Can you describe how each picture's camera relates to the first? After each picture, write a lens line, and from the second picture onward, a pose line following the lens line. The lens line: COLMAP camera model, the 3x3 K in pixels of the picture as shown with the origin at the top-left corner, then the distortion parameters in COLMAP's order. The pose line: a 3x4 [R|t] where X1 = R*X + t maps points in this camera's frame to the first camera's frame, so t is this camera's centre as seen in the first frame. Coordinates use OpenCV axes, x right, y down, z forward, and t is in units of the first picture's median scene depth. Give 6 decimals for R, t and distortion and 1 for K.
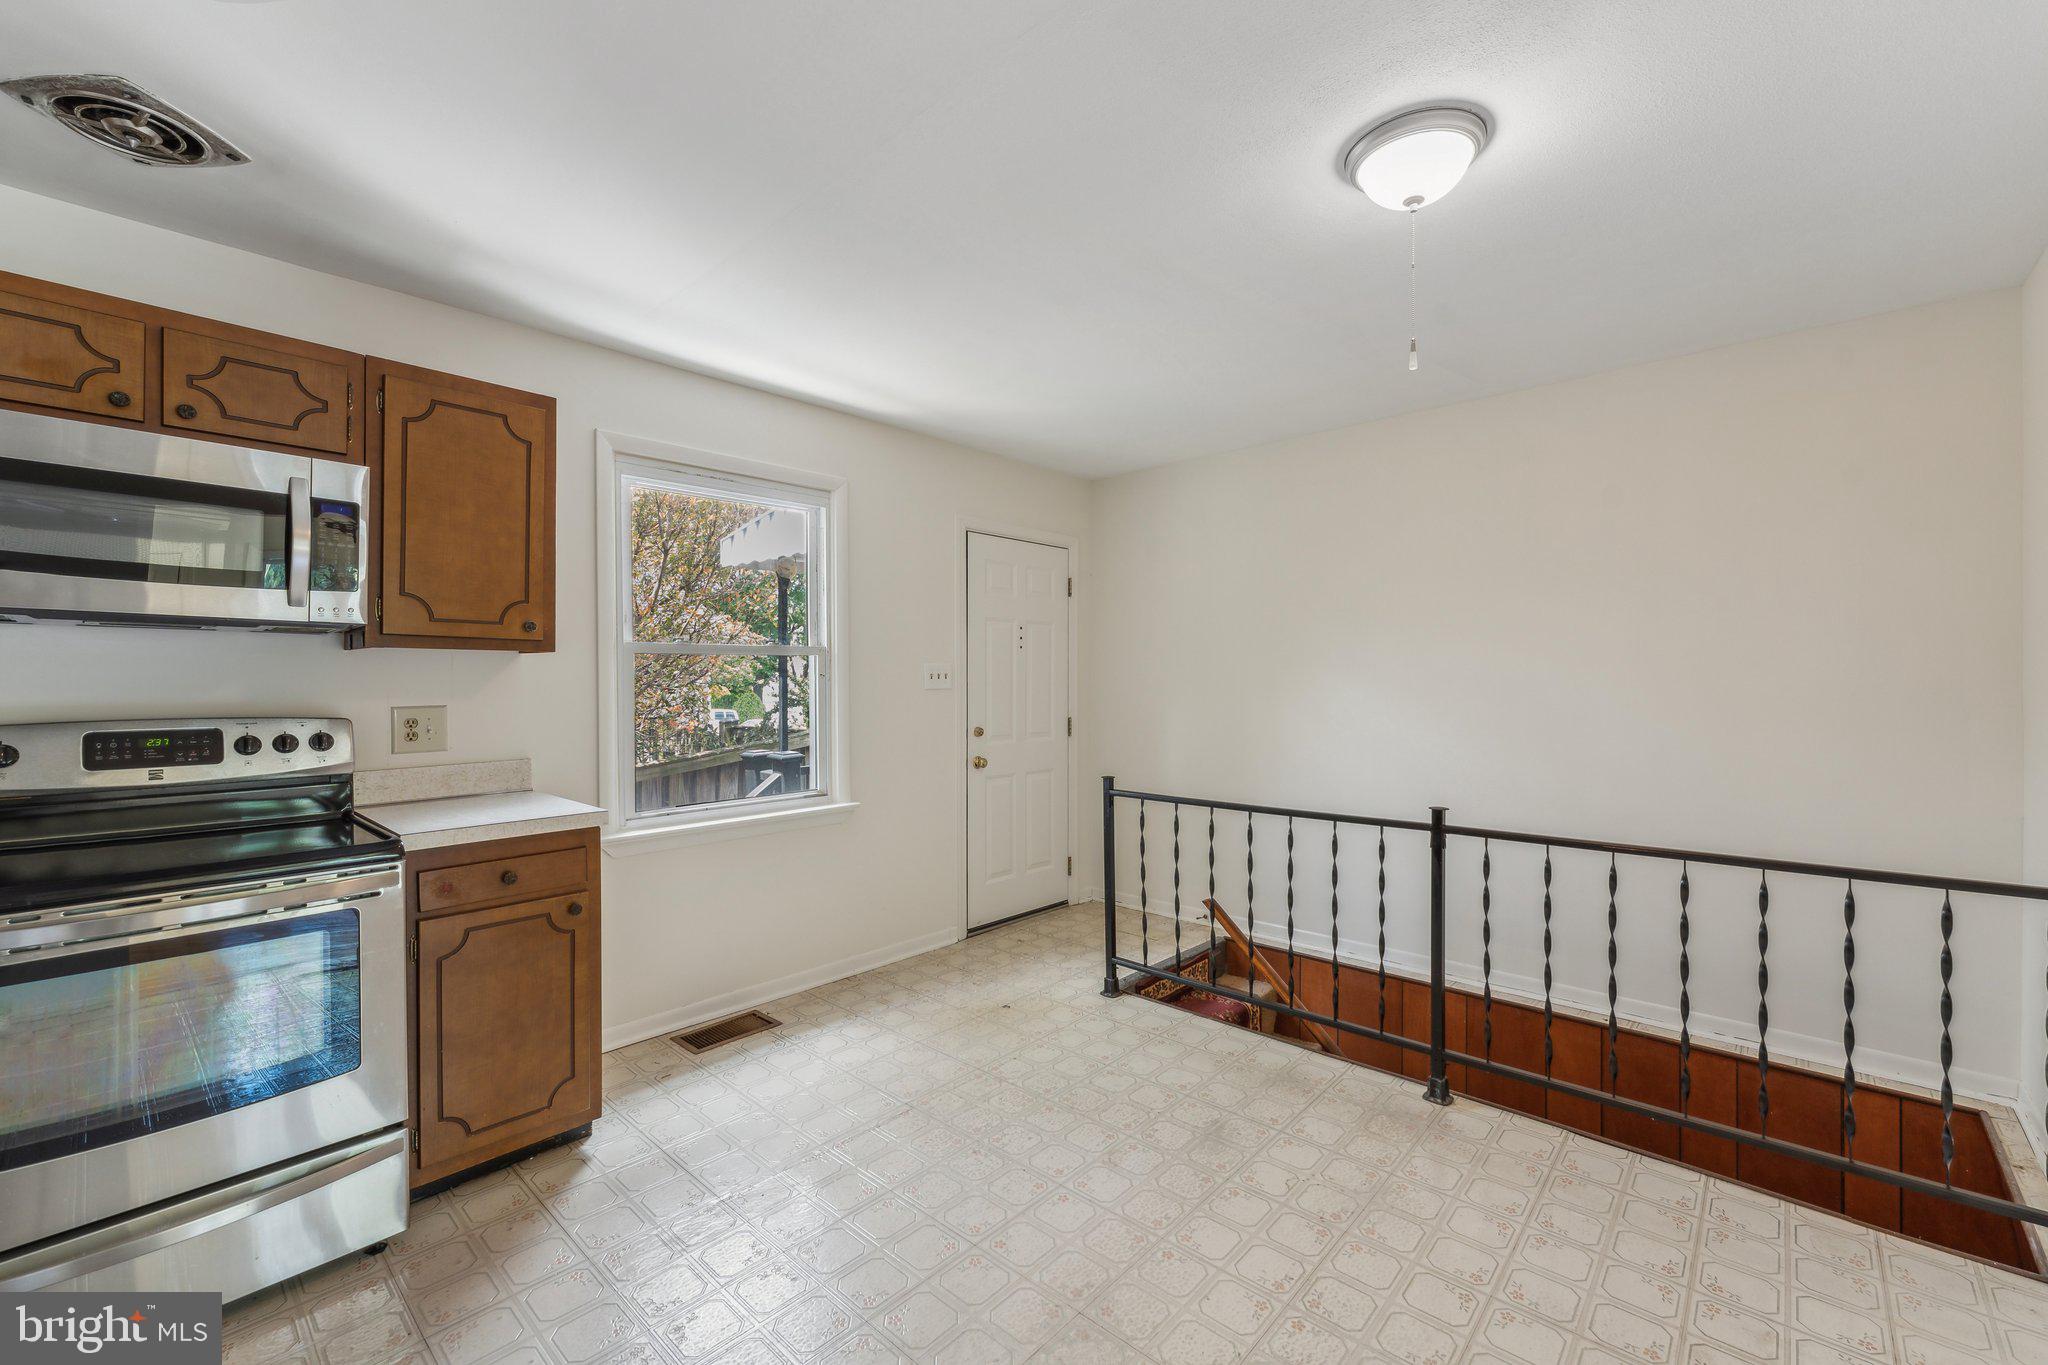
lens RADIAL K [[846.2, 0, 1025.3], [0, 846.2, 681.5], [0, 0, 1]] dist [0.000853, 0.000629]
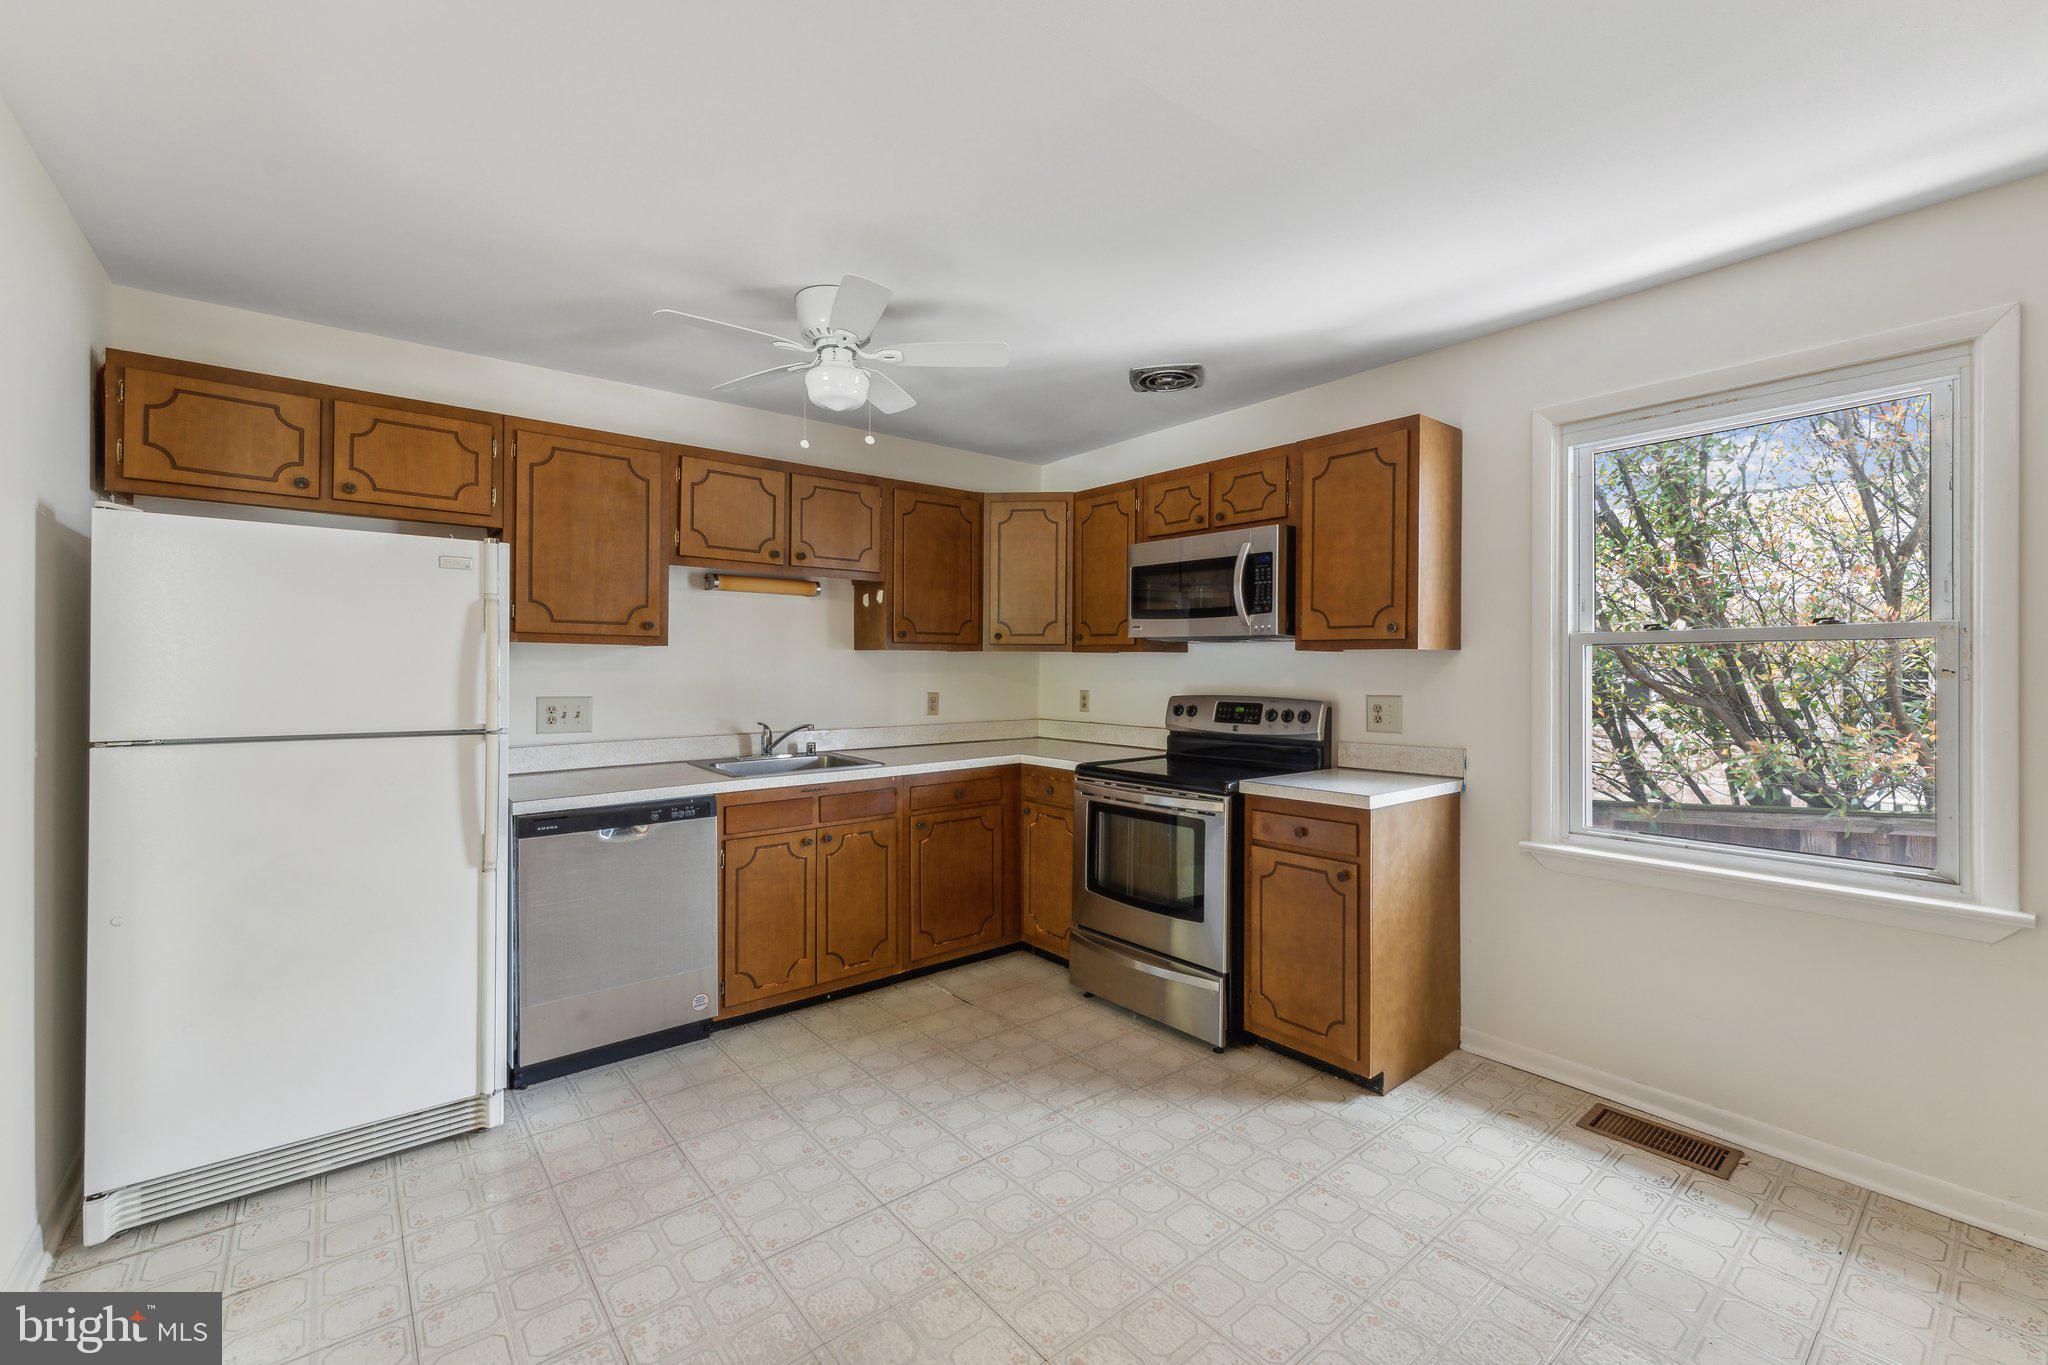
lens RADIAL K [[846.2, 0, 1023.7], [0, 846.2, 671.0], [0, 0, 1]] dist [0.000853, 0.000629]
pose [[-0.148964, 0.003440, -0.988837, 0.664212], [-0.006591, 0.999968, 0.004472, -0.009523], [0.988821, 0.007183, -0.148937, 0.750329]]
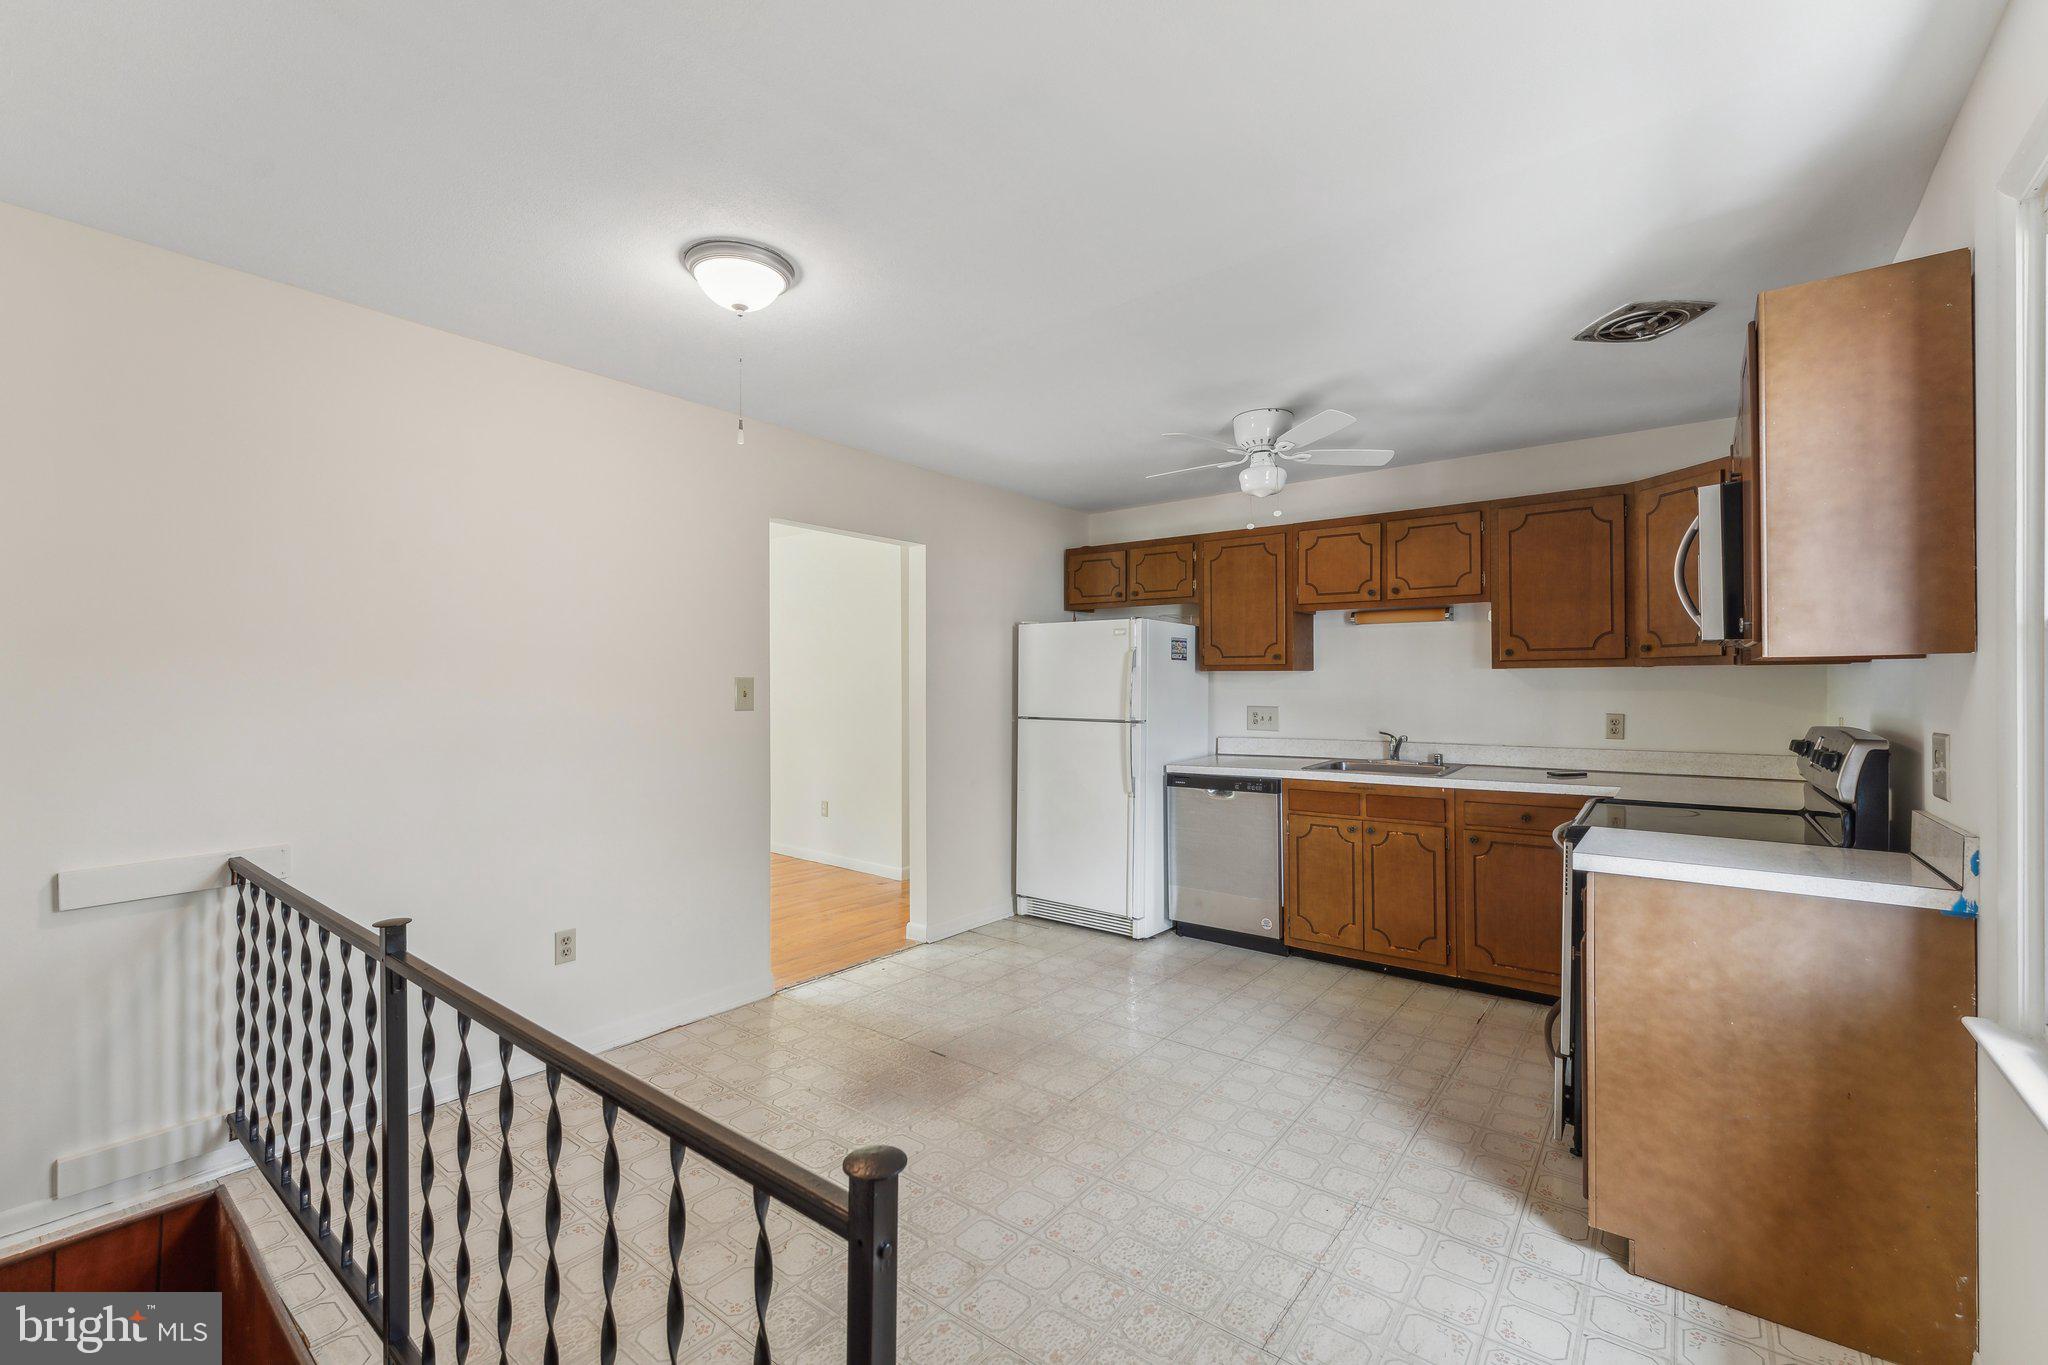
lens RADIAL K [[846.2, 0, 1033.1], [0, 846.2, 681.1], [0, 0, 1]] dist [0.000853, 0.000629]
pose [[-0.996123, 0.002039, -0.087948, 0.116687], [0.002084, 0.999998, -0.000412, -0.018147], [0.087947, -0.000594, -0.996125, 1.854113]]
